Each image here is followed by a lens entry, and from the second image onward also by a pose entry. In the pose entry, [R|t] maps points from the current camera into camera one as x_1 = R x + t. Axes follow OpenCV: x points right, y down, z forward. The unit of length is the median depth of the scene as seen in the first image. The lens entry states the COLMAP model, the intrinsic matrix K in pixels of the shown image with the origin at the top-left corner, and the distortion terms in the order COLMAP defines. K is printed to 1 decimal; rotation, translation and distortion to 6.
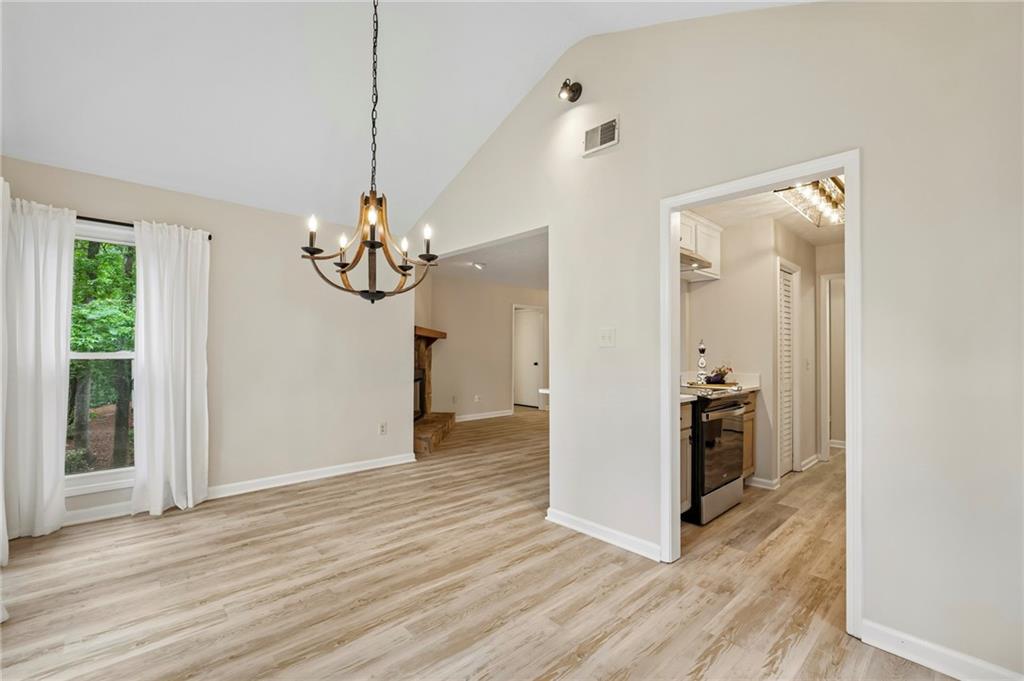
lens RADIAL K [[437.8, 0, 511.6], [0, 437.8, 344.0], [0, 0, 1]] dist [-0.006629, 0.000157]
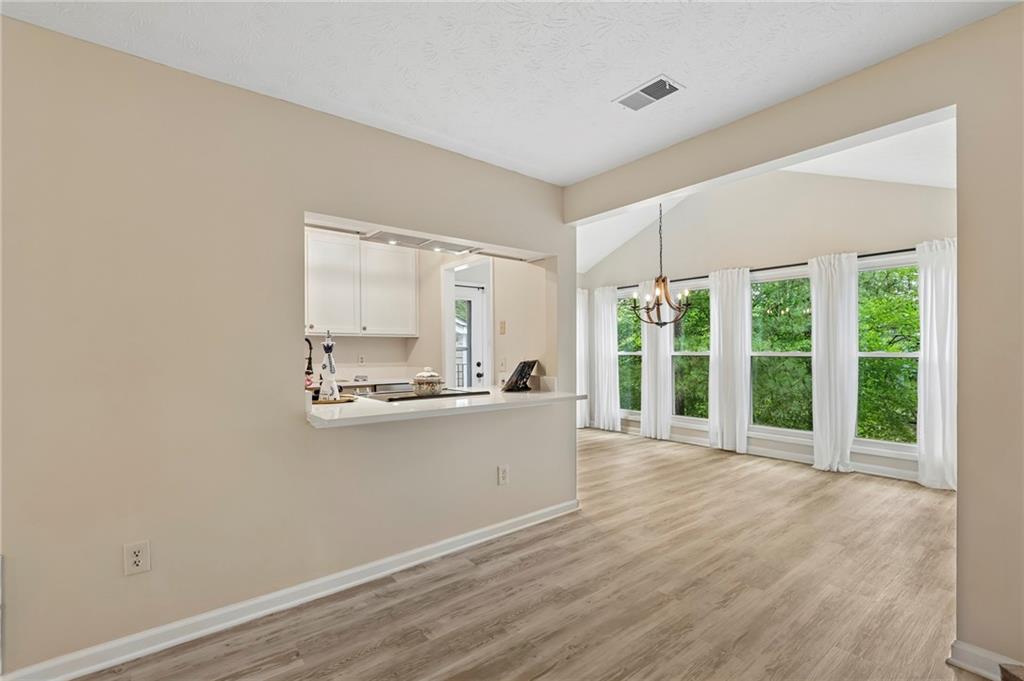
lens RADIAL K [[455.0, 0, 513.8], [0, 455.0, 351.9], [0, 0, 1]] dist [-0.008960, -0.000097]
pose [[-0.997204, -0.005255, 0.074547, 0.177092], [-0.006168, 0.999909, -0.012018, 0.041517], [-0.074477, -0.012444, -0.997145, 2.358823]]
